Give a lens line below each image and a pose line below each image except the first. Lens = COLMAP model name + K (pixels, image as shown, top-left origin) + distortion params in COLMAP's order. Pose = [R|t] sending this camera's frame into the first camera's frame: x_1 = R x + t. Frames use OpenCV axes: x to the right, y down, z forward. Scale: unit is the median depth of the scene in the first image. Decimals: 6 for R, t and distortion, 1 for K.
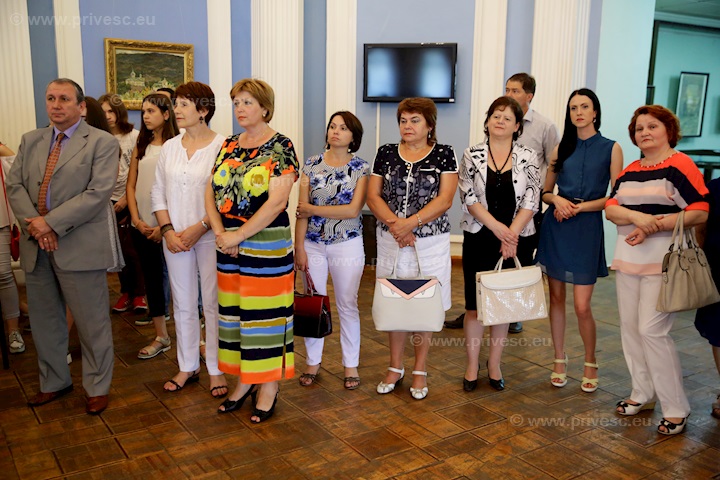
lens RADIAL K [[736.4, 0, 358.2], [0, 736.4, 233.1], [0, 0, 1]] dist [0.056534, 0.000000]
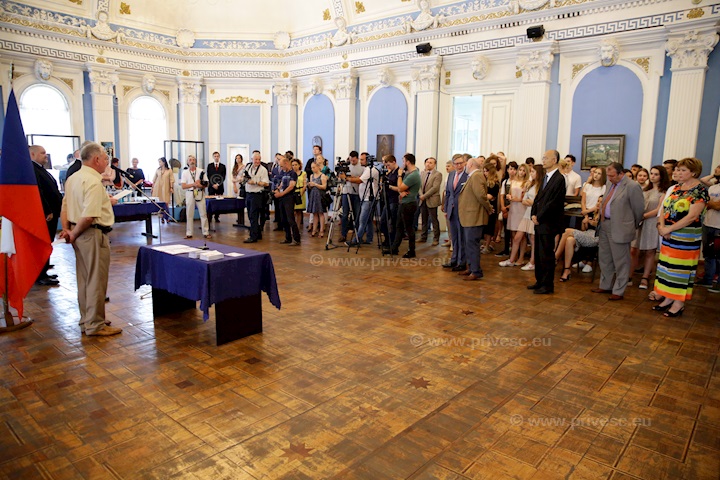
lens RADIAL K [[509.9, 0, 359.8], [0, 509.9, 234.8], [0, 0, 1]] dist [-0.018326, 0.024457]
pose [[0.347605, 0.126428, -0.929078, 0.879868], [-0.164002, 0.983791, 0.072513, 0.058505], [0.923187, 0.127165, 0.362706, -0.392433]]
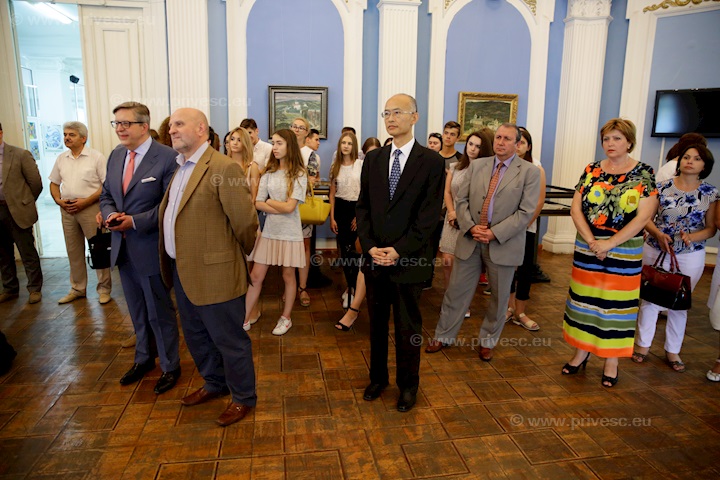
lens RADIAL K [[509.9, 0, 366.4], [0, 509.9, 244.9], [0, 0, 1]] dist [-0.018326, 0.024457]
pose [[0.928487, 0.082582, -0.362067, -0.219649], [-0.068511, 0.996317, 0.051554, -0.008876], [0.364991, -0.023062, 0.930725, 0.020186]]
